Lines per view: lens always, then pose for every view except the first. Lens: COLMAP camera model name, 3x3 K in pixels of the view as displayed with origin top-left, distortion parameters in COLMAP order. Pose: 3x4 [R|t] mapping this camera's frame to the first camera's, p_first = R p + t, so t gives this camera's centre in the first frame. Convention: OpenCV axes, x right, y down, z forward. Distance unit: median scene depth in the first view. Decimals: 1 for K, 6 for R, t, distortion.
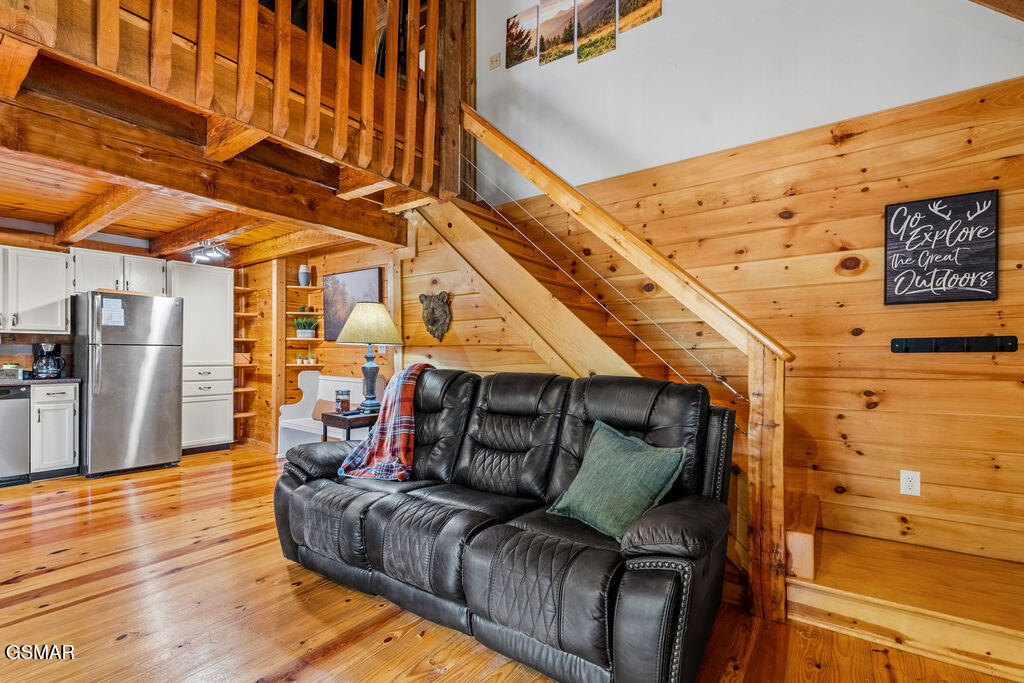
lens RADIAL K [[450.2, 0, 506.8], [0, 450.2, 356.9], [0, 0, 1]] dist [-0.002473, -0.000285]
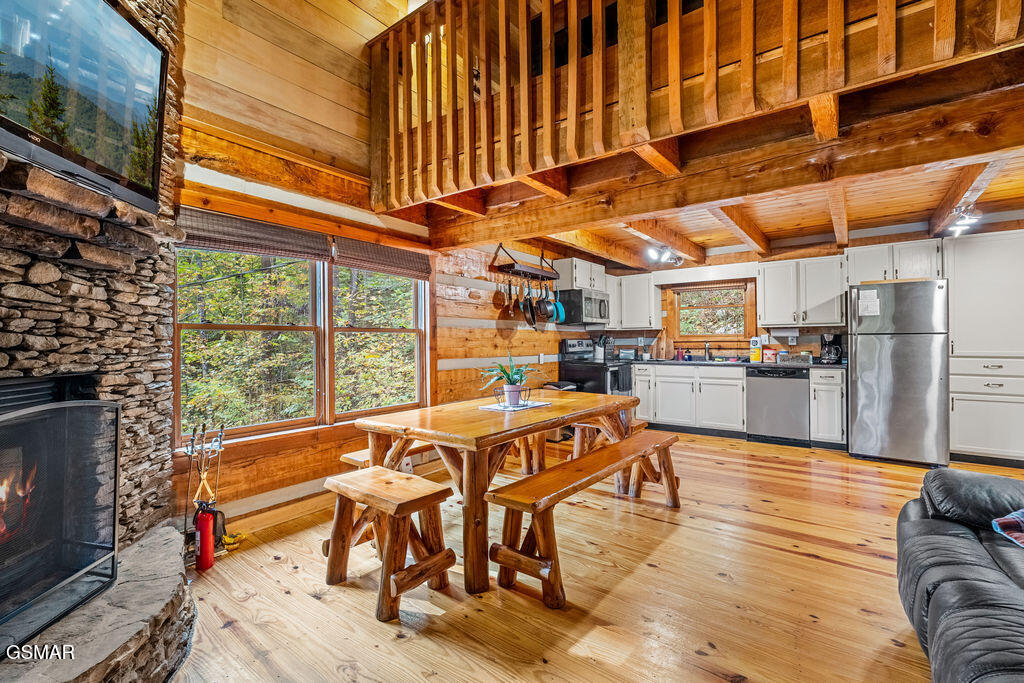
lens RADIAL K [[450.2, 0, 508.7], [0, 450.2, 336.6], [0, 0, 1]] dist [-0.002473, -0.000285]
pose [[-0.024480, -0.016199, -0.999569, 0.175345], [-0.002215, 0.999867, -0.016150, -0.002591], [0.999698, 0.001819, -0.024512, 0.188726]]
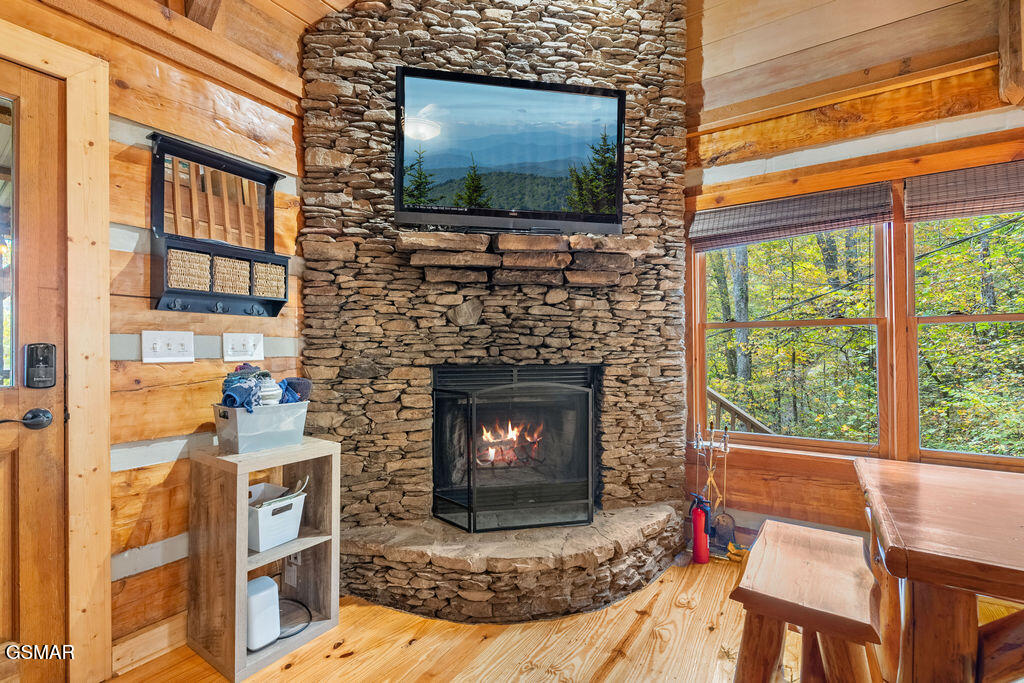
lens RADIAL K [[450.2, 0, 511.5], [0, 450.2, 343.8], [0, 0, 1]] dist [-0.002473, -0.000285]
pose [[-0.998630, 0.003244, -0.052224, -0.115494], [0.003032, 0.999987, 0.004132, -0.003546], [0.052236, 0.003968, -0.998627, 0.358813]]
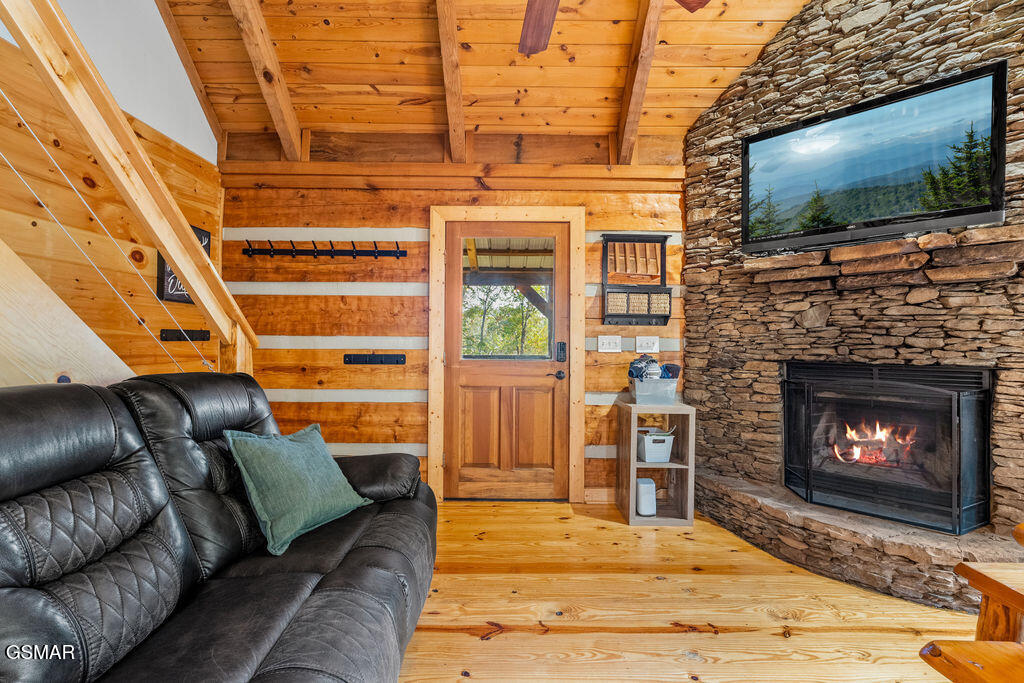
lens RADIAL K [[450.2, 0, 510.9], [0, 450.2, 340.8], [0, 0, 1]] dist [-0.002473, -0.000285]
pose [[-0.597805, 0.001443, 0.801640, -0.350918], [0.000285, 0.999999, -0.001587, -0.004196], [-0.801641, -0.000720, -0.597805, 0.536982]]
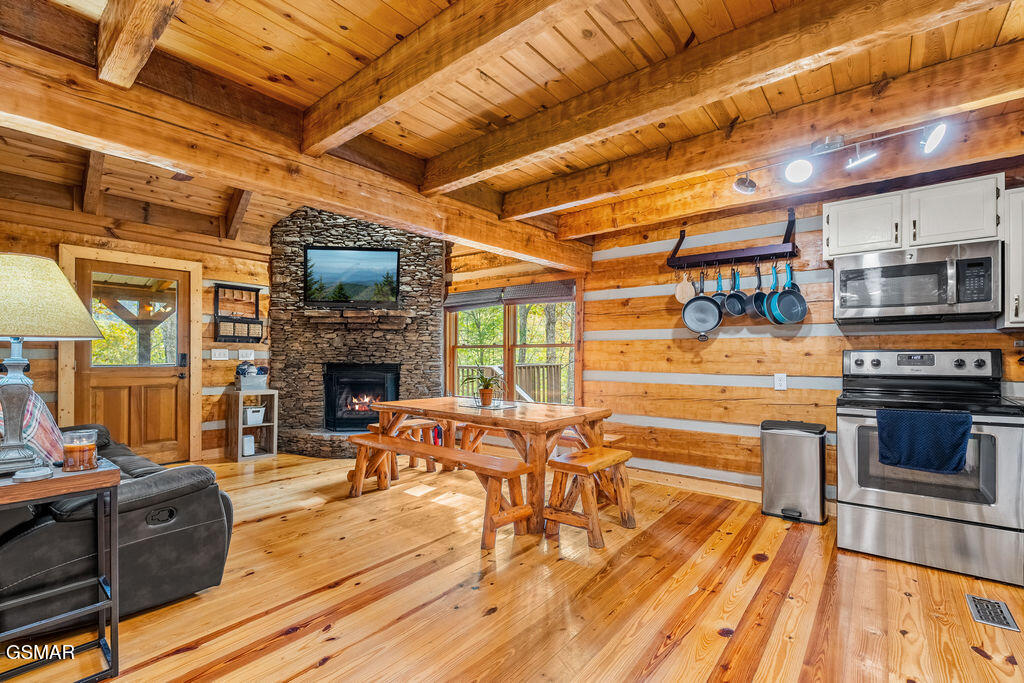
lens RADIAL K [[450.2, 0, 499.4], [0, 450.2, 355.3], [0, 0, 1]] dist [-0.002473, -0.000285]
pose [[-0.998088, -0.006350, 0.061487, -0.649796], [-0.005869, 0.999951, 0.007996, -0.012071], [-0.061534, 0.007620, -0.998076, 1.094276]]
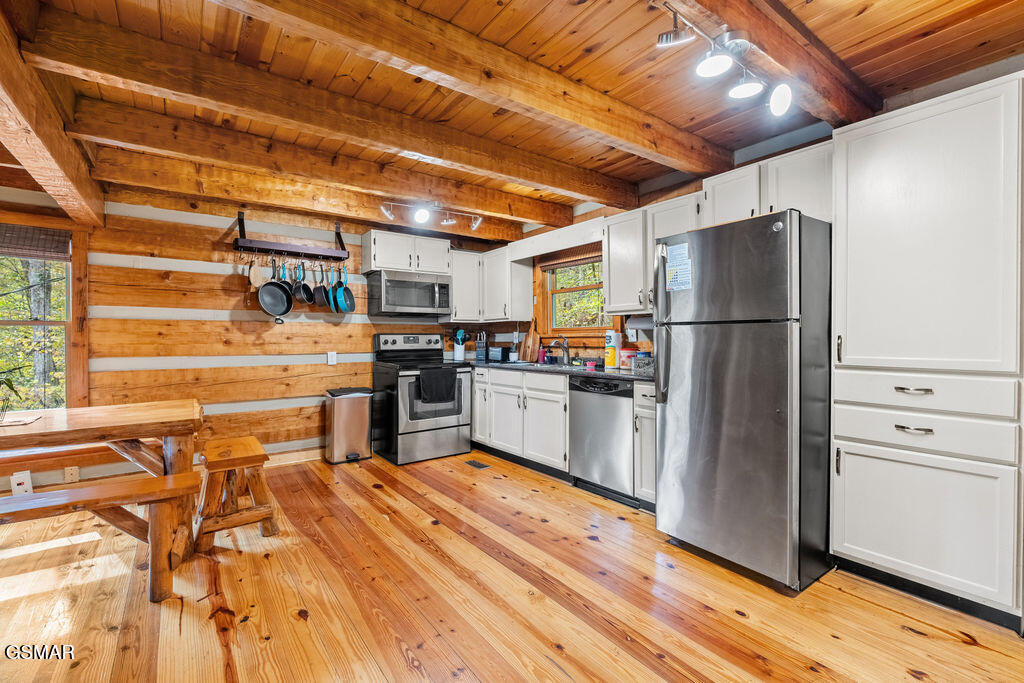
lens RADIAL K [[450.2, 0, 506.4], [0, 450.2, 340.3], [0, 0, 1]] dist [-0.002473, -0.000285]
pose [[-0.305531, -0.000083, -0.952182, -0.250932], [-0.004977, 0.999986, 0.001510, -0.005285], [0.952169, 0.005200, -0.305527, 0.940489]]
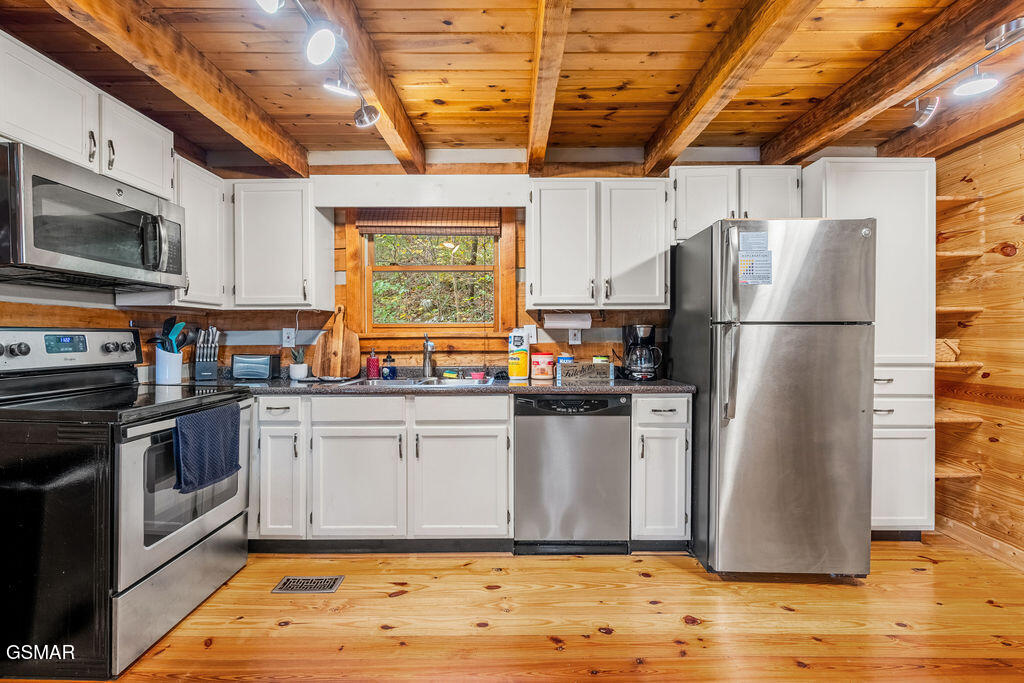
lens RADIAL K [[450.2, 0, 510.2], [0, 450.2, 338.4], [0, 0, 1]] dist [-0.002473, -0.000285]
pose [[0.589118, -0.002540, -0.808043, -0.615803], [-0.001678, 0.999989, -0.004366, -0.007627], [0.808045, 0.003929, 0.589107, 0.471891]]
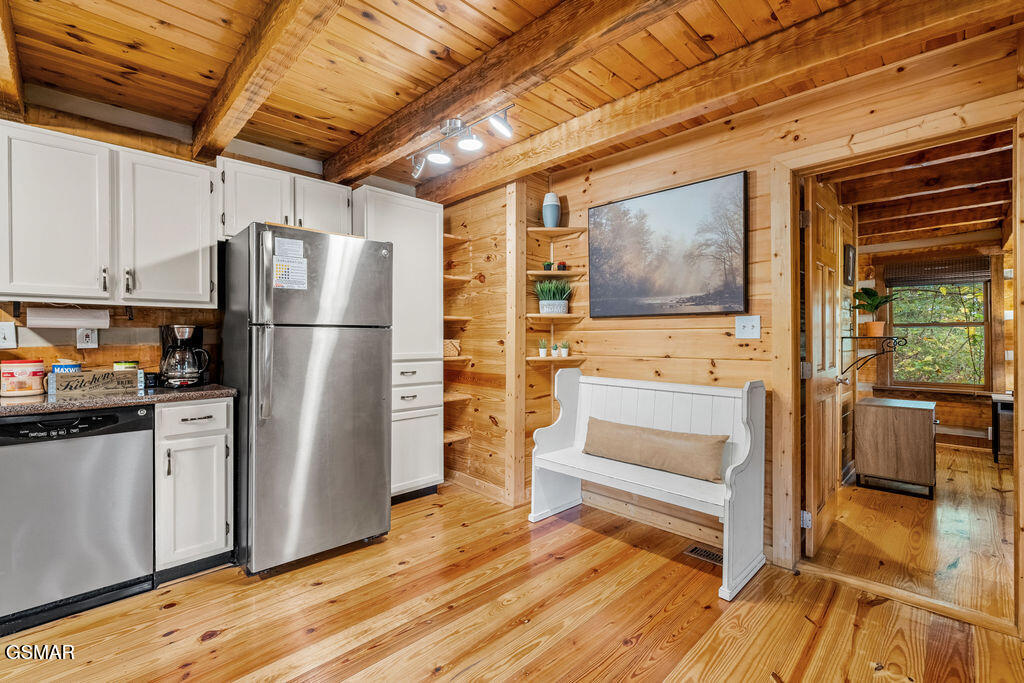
lens RADIAL K [[450.2, 0, 510.7], [0, 450.2, 339.4], [0, 0, 1]] dist [-0.002473, -0.000285]
pose [[0.987224, -0.006393, -0.159213, -0.522530], [0.005751, 0.999973, -0.004491, -0.006786], [0.159237, 0.003518, 0.987234, 0.504197]]
